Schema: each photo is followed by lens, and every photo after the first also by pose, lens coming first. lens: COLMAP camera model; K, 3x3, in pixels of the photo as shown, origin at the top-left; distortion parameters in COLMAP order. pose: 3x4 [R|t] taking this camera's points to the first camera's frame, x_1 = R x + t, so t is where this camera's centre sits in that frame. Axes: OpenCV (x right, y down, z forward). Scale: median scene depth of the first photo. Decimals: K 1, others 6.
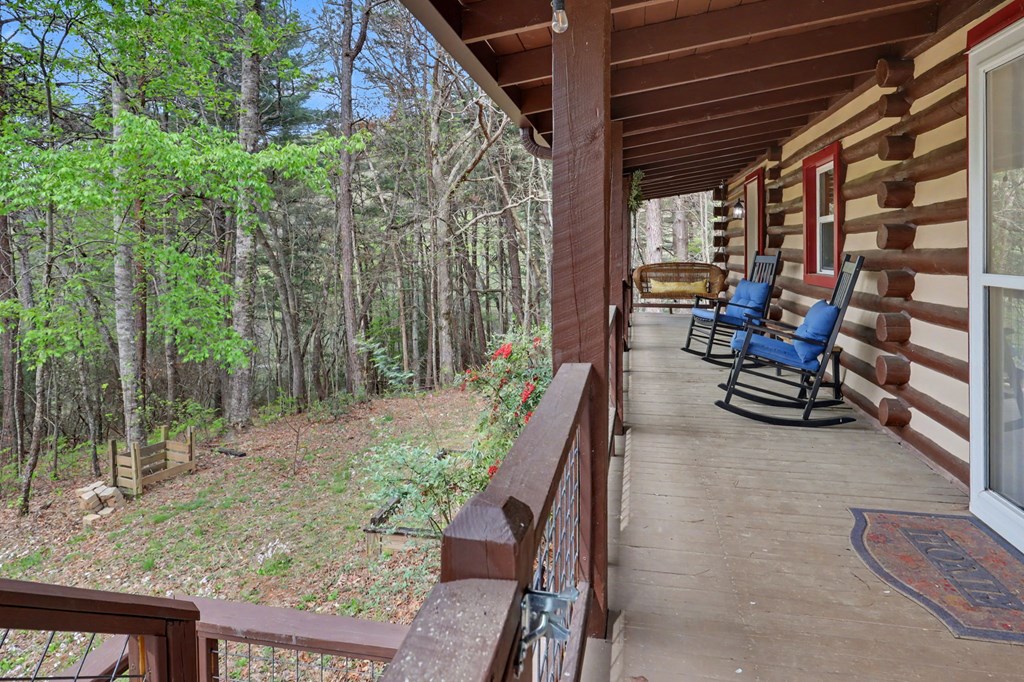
lens RADIAL K [[490.4, 0, 512.0], [0, 490.4, 341.0], [0, 0, 1]] dist [-0.000720, -0.000528]
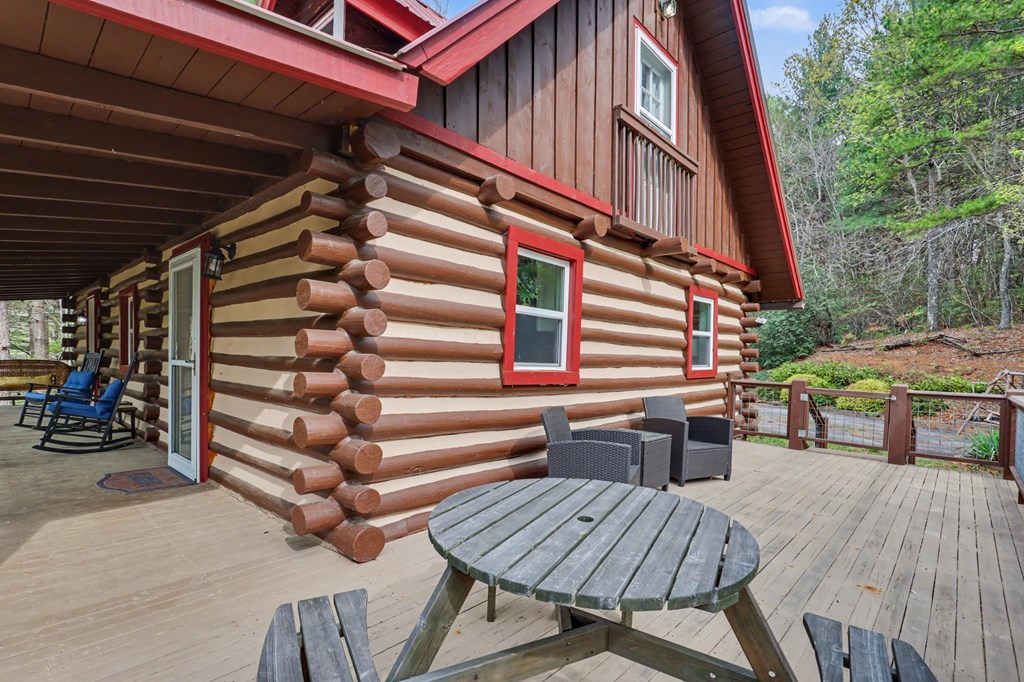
lens RADIAL K [[487.6, 0, 473.4], [0, 487.6, 344.8], [0, 0, 1]] dist [0.000556, 0.000087]
pose [[0.517334, 0.033851, 0.855114, -0.106367], [0.139993, 0.982410, -0.123584, 0.116067], [-0.844256, 0.183644, 0.503495, -0.573802]]
